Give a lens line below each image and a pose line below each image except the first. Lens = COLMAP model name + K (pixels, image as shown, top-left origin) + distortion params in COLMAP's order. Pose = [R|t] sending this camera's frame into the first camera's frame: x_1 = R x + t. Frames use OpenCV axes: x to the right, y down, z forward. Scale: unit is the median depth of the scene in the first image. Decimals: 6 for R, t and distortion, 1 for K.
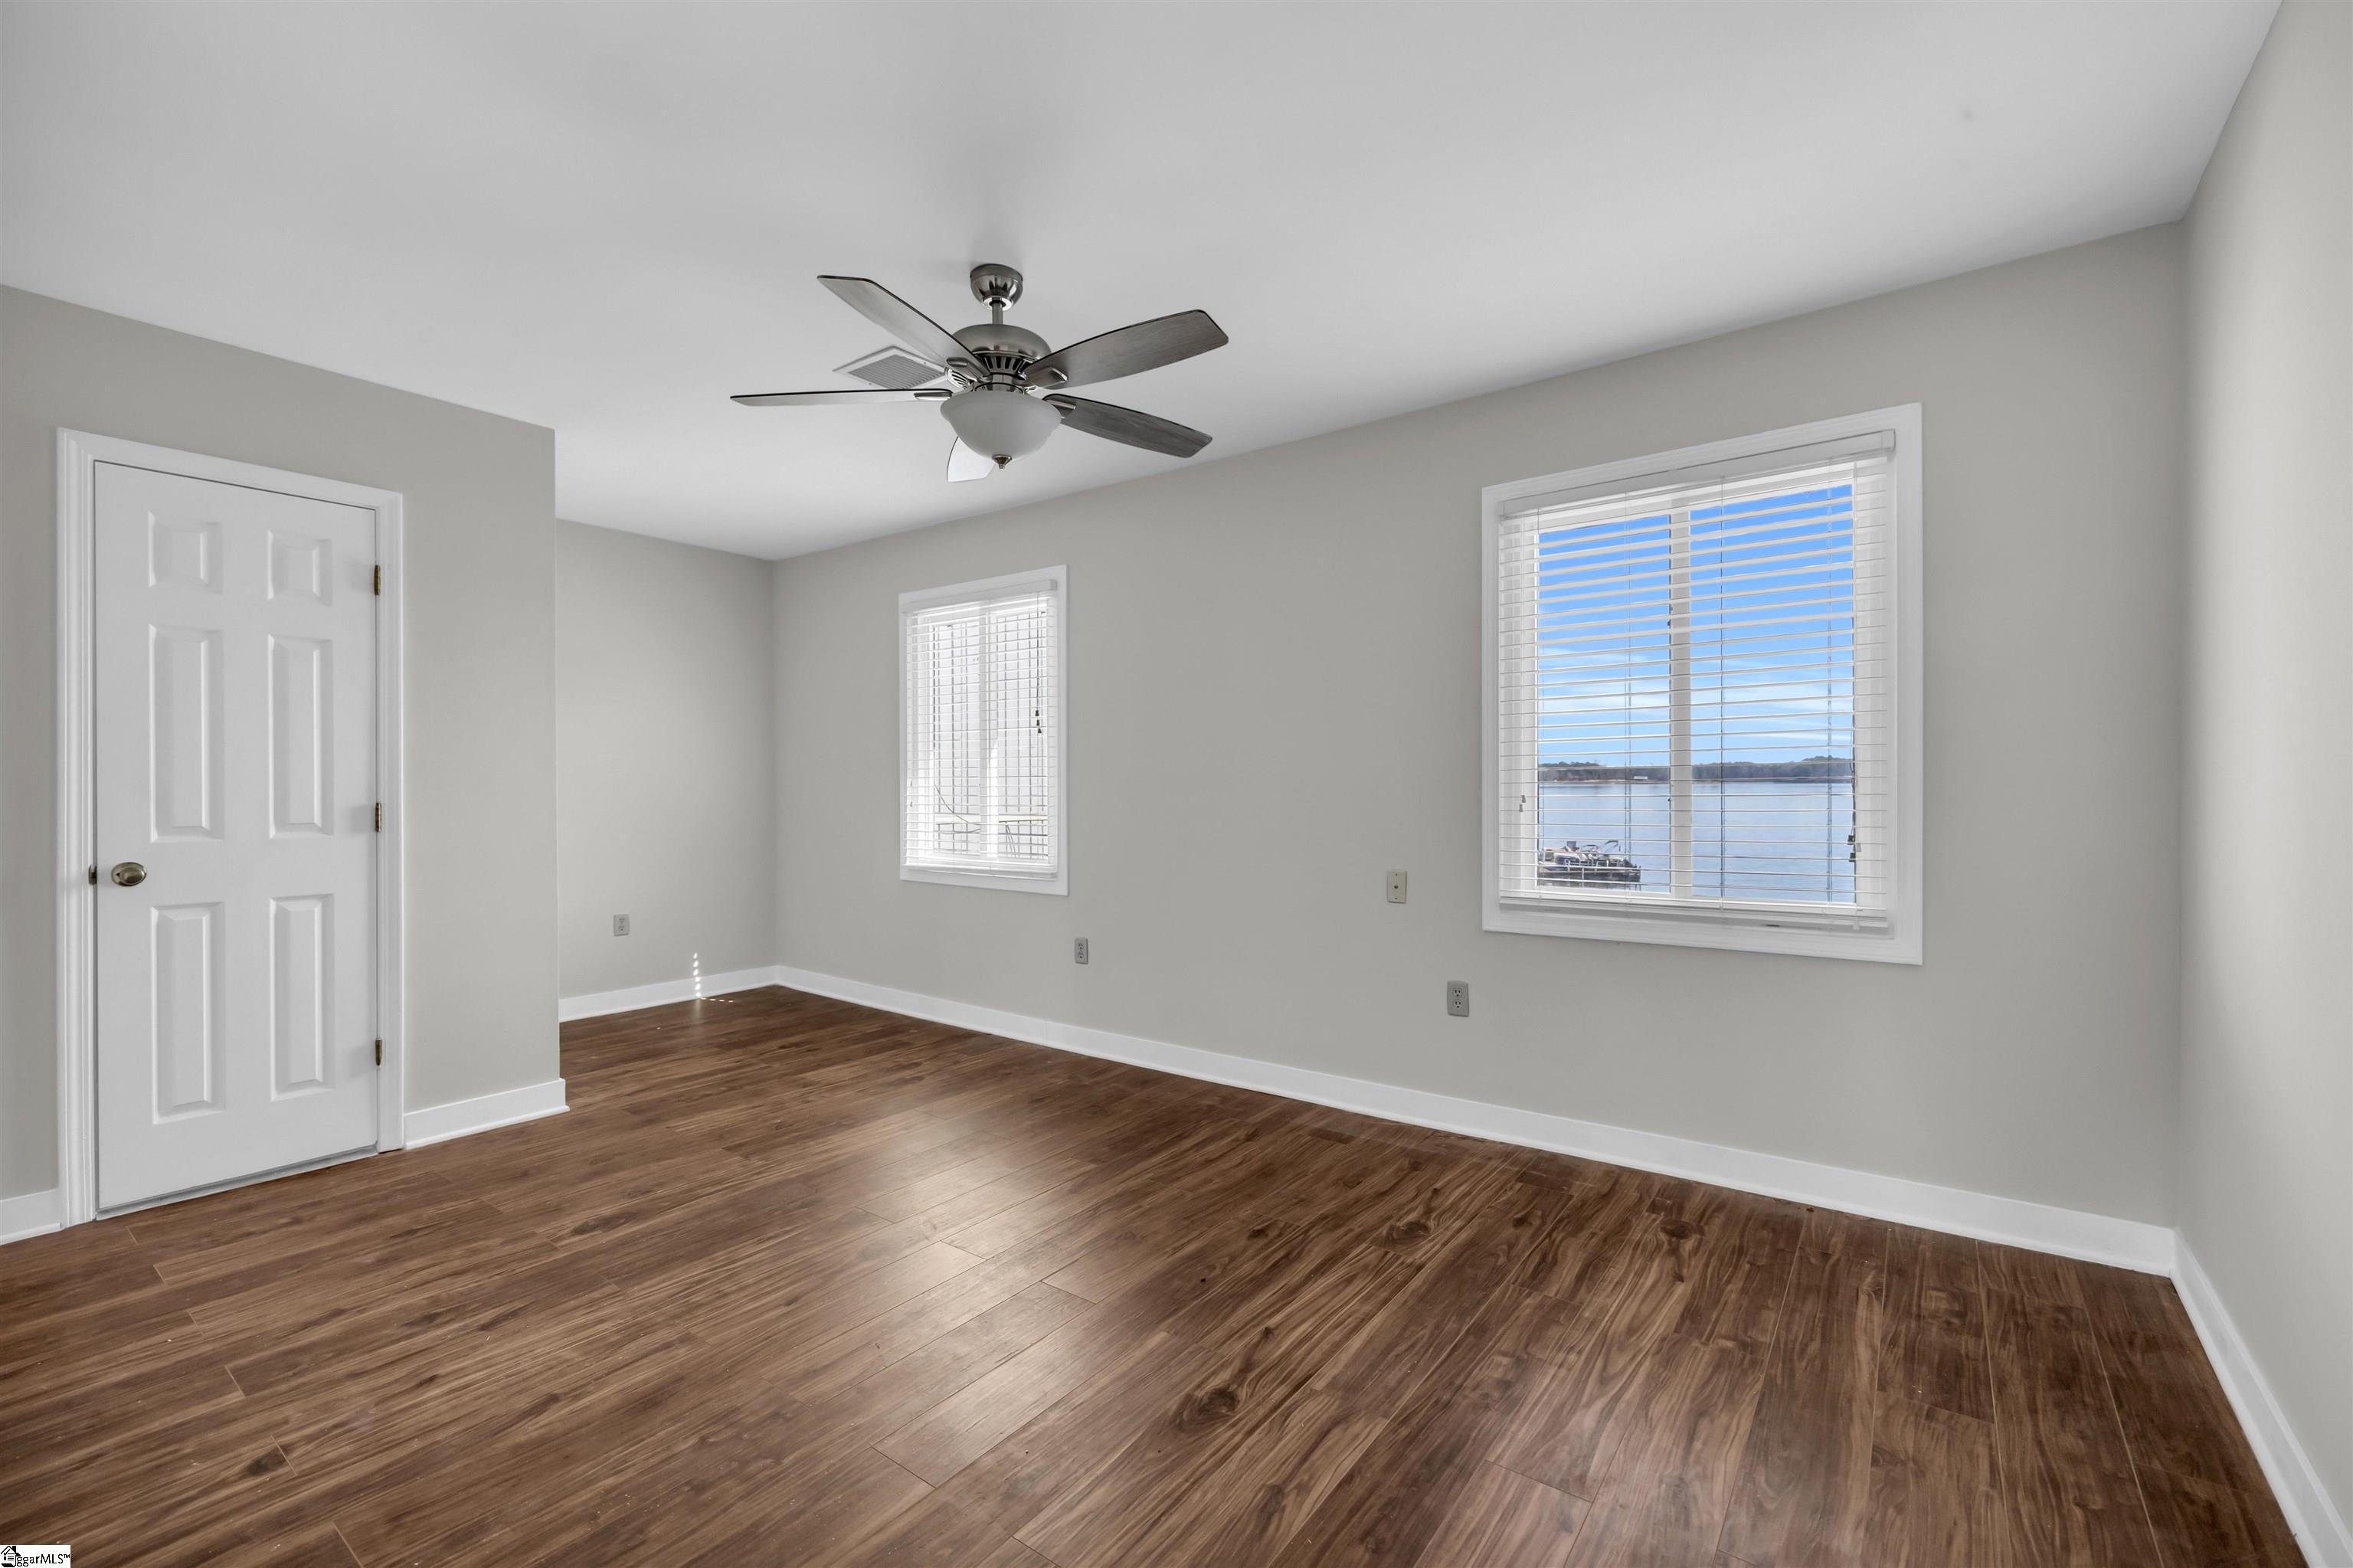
lens RADIAL K [[1009.6, 0, 1176.5], [0, 1009.6, 784.0], [0, 0, 1]] dist [-0.000315, -0.000045]
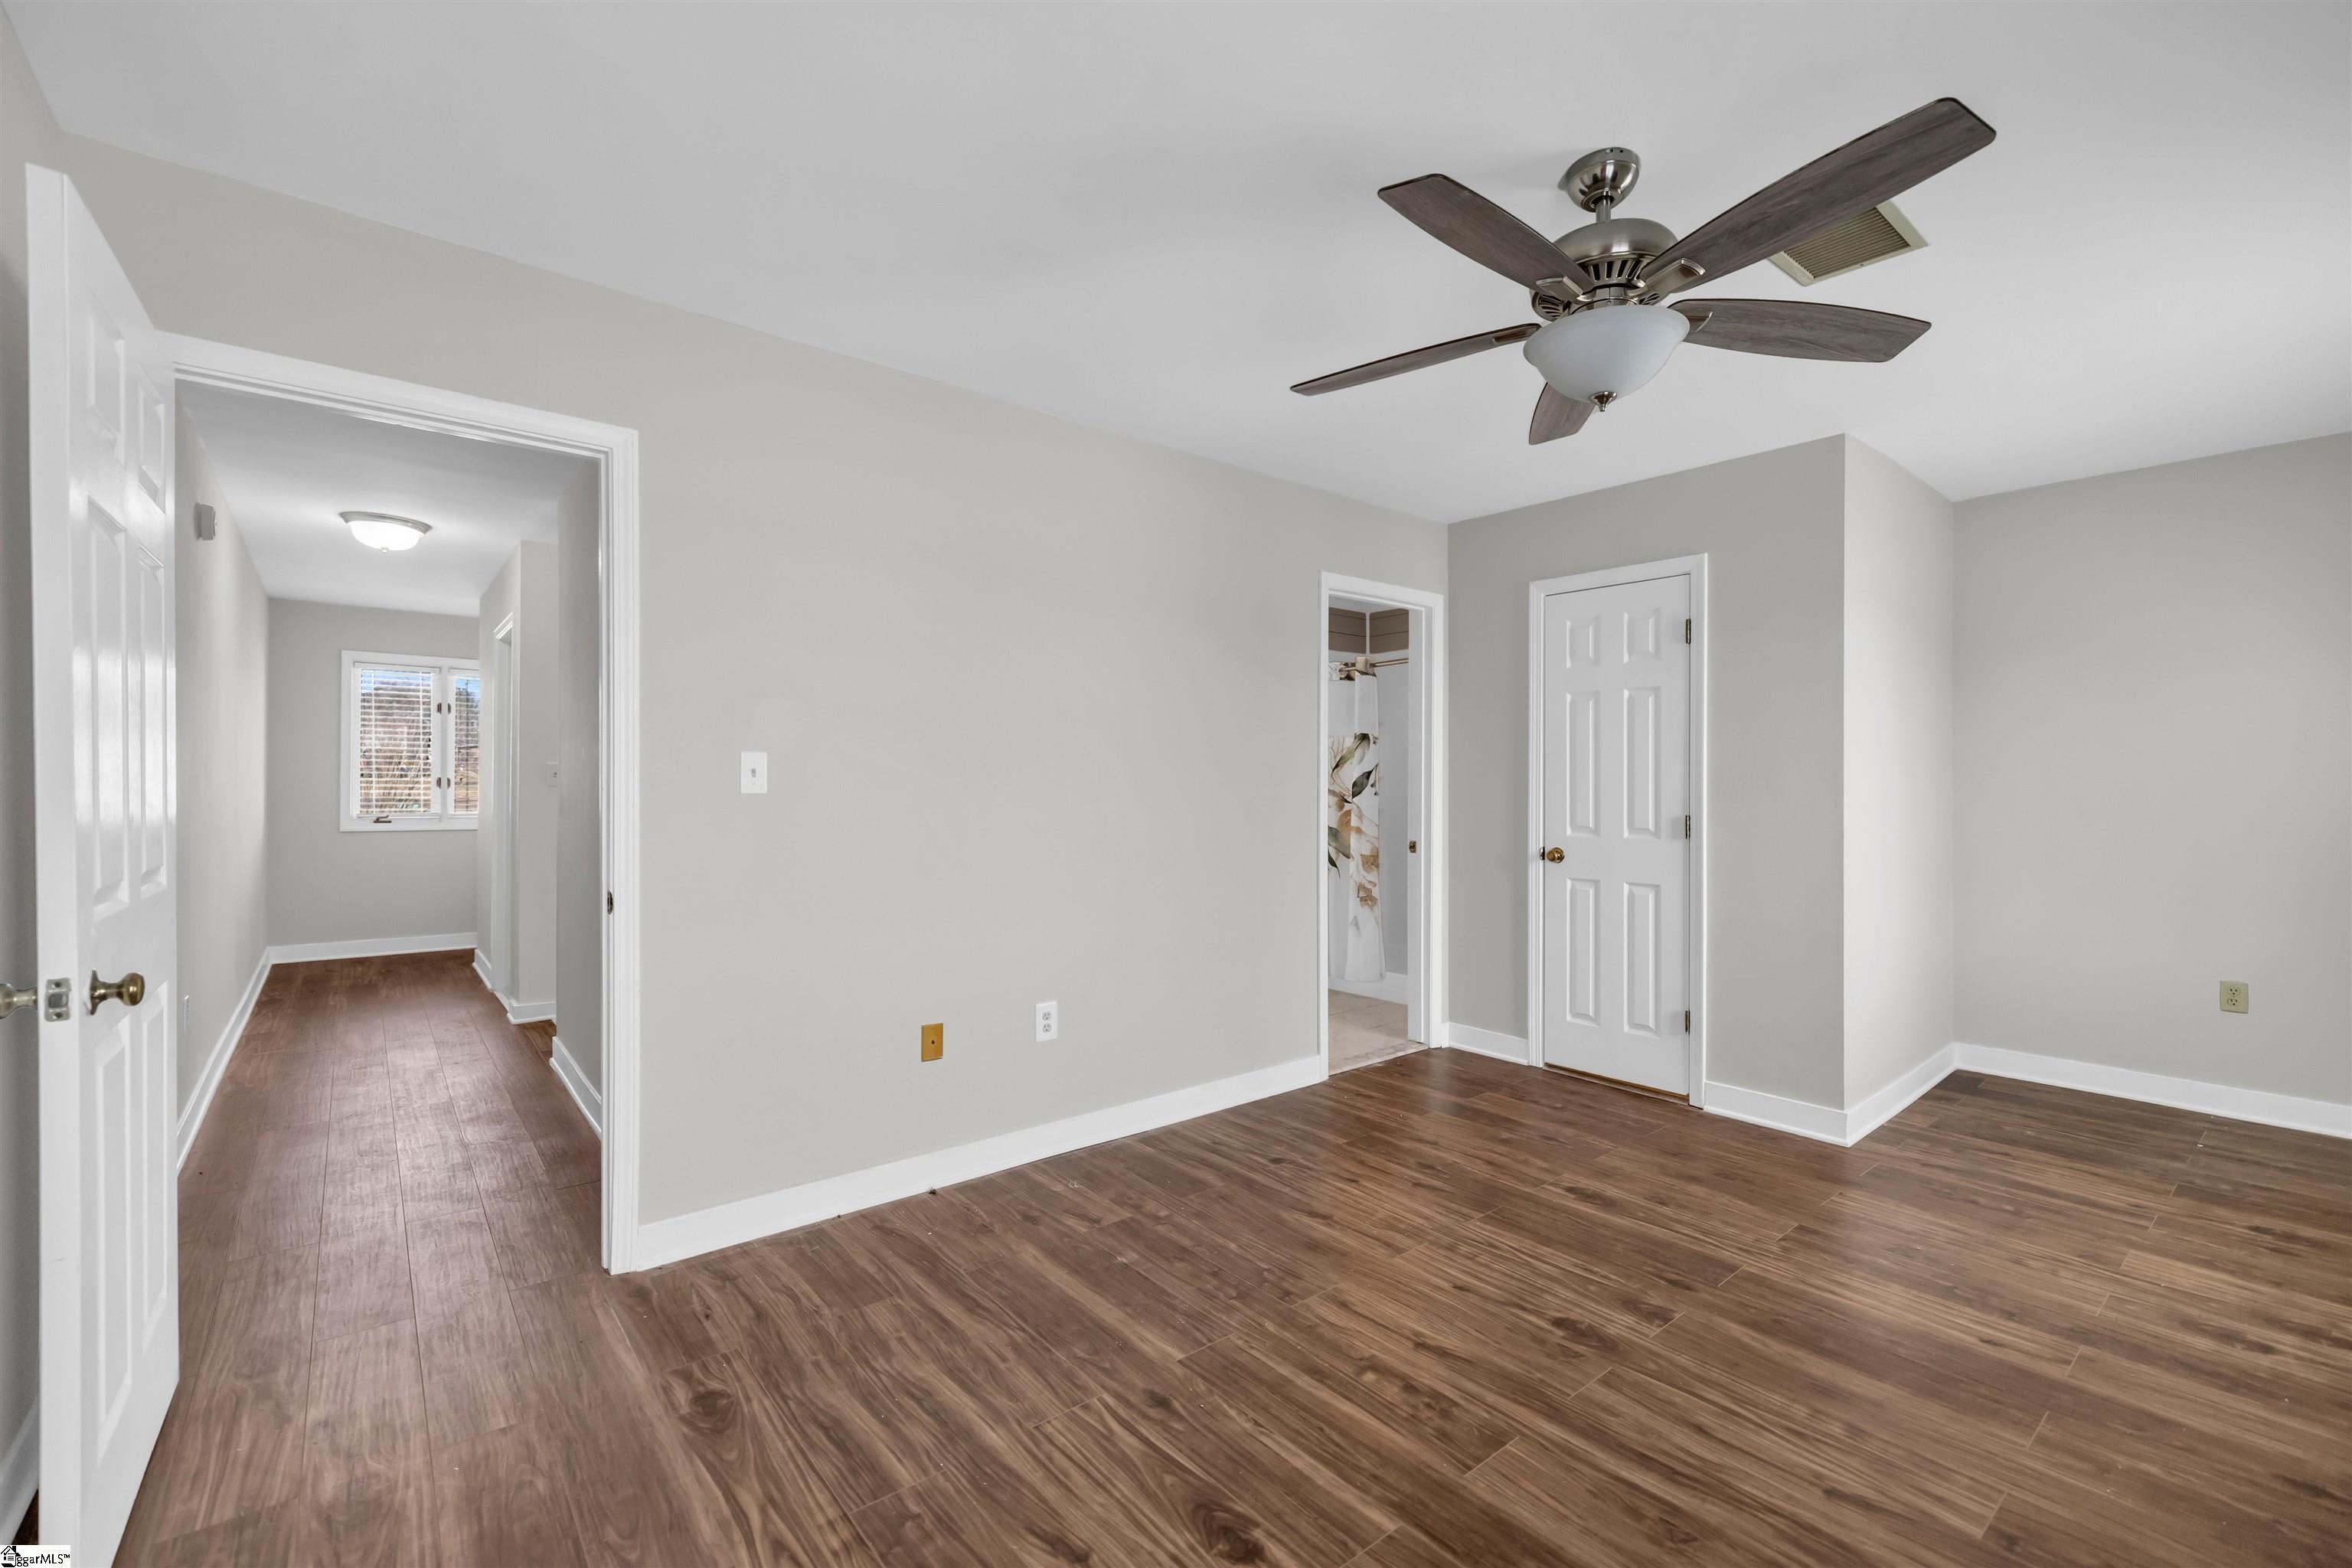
lens RADIAL K [[1009.2, 0, 1176.0], [0, 1009.2, 784.0], [0, 0, 1]] dist [-0.000315, -0.000045]
pose [[-0.256078, 0.000779, -0.966656, 0.612174], [-0.003256, 0.999993, 0.001668, -0.021021], [0.966651, 0.003574, -0.256074, 0.817269]]
